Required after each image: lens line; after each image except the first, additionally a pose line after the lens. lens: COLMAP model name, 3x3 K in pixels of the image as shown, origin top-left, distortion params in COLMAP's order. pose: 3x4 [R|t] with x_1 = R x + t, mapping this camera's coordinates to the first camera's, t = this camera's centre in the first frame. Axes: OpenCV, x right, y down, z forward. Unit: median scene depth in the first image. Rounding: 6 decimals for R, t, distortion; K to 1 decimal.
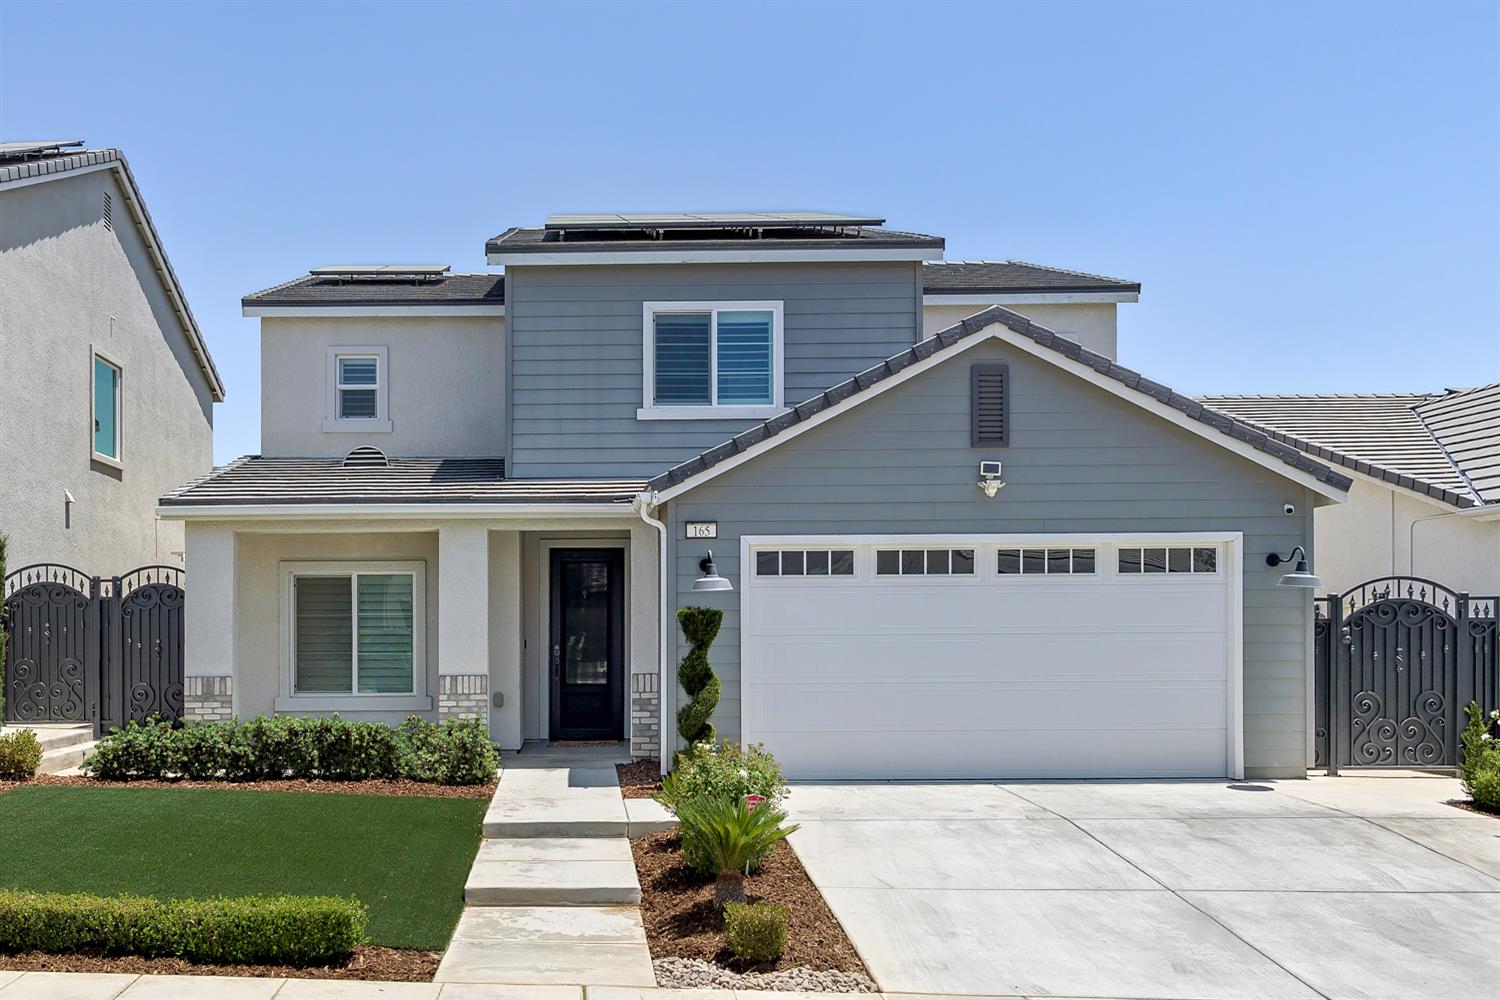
lens RADIAL K [[862.8, 0, 748.5], [0, 862.8, 504.8], [0, 0, 1]] dist [-0.002220, -0.000623]
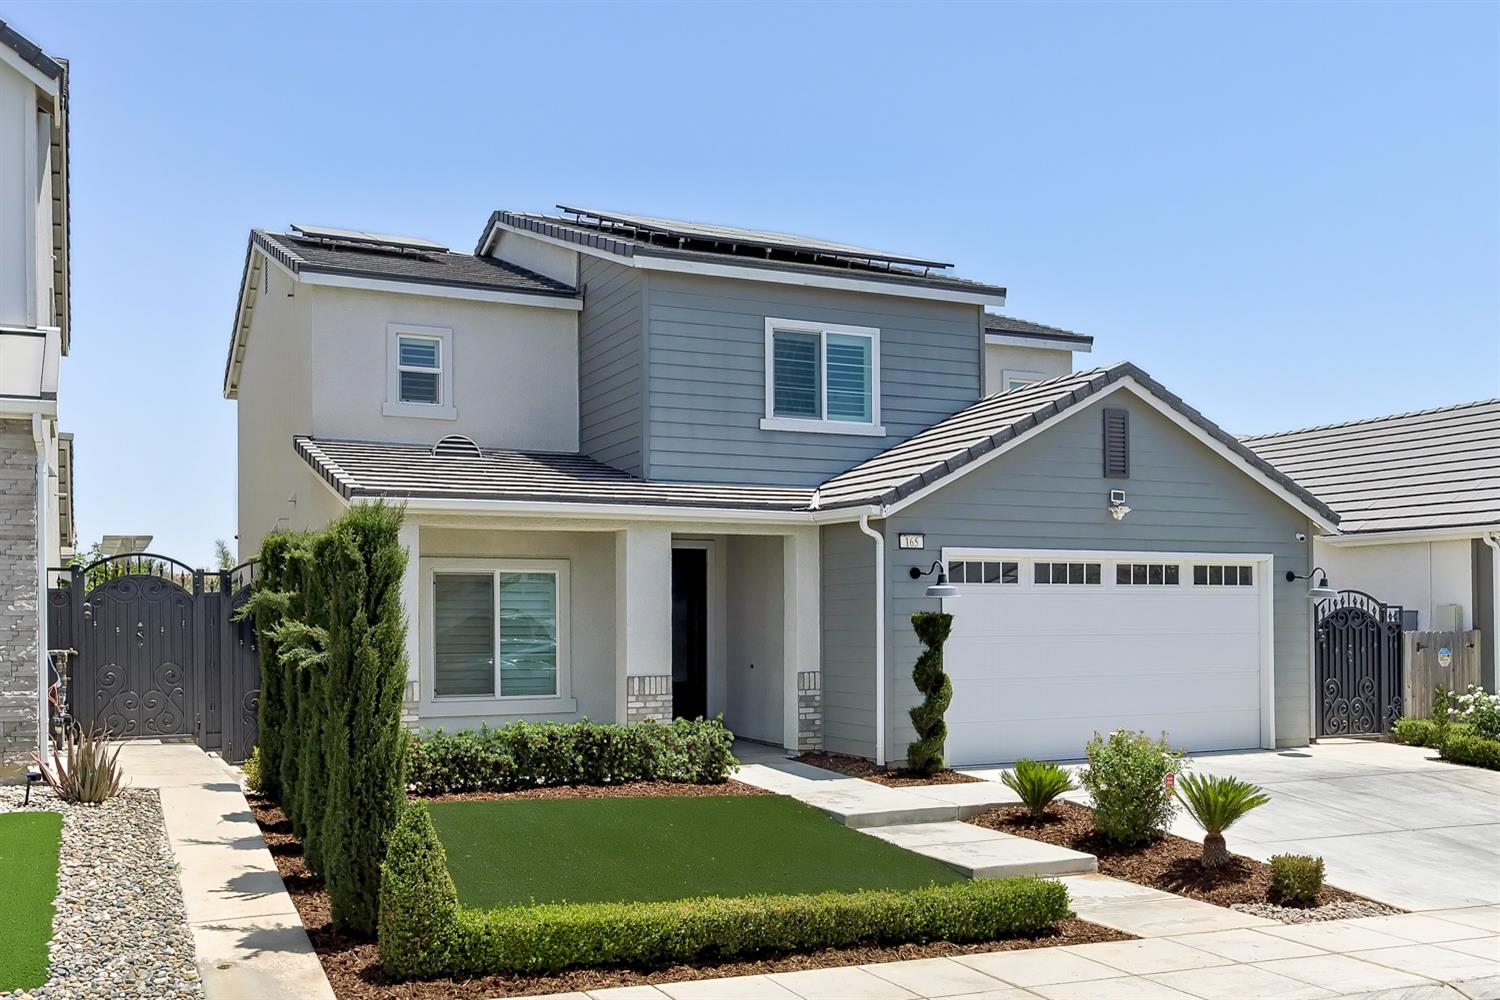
lens RADIAL K [[850.5, 0, 750.1], [0, 850.5, 493.7], [0, 0, 1]] dist [-0.002939, 0.000080]
pose [[0.957393, 0.046298, 0.285052, -0.475959], [-0.043723, 0.998925, -0.015395, -0.004365], [-0.285459, 0.002276, 0.958388, 0.015440]]
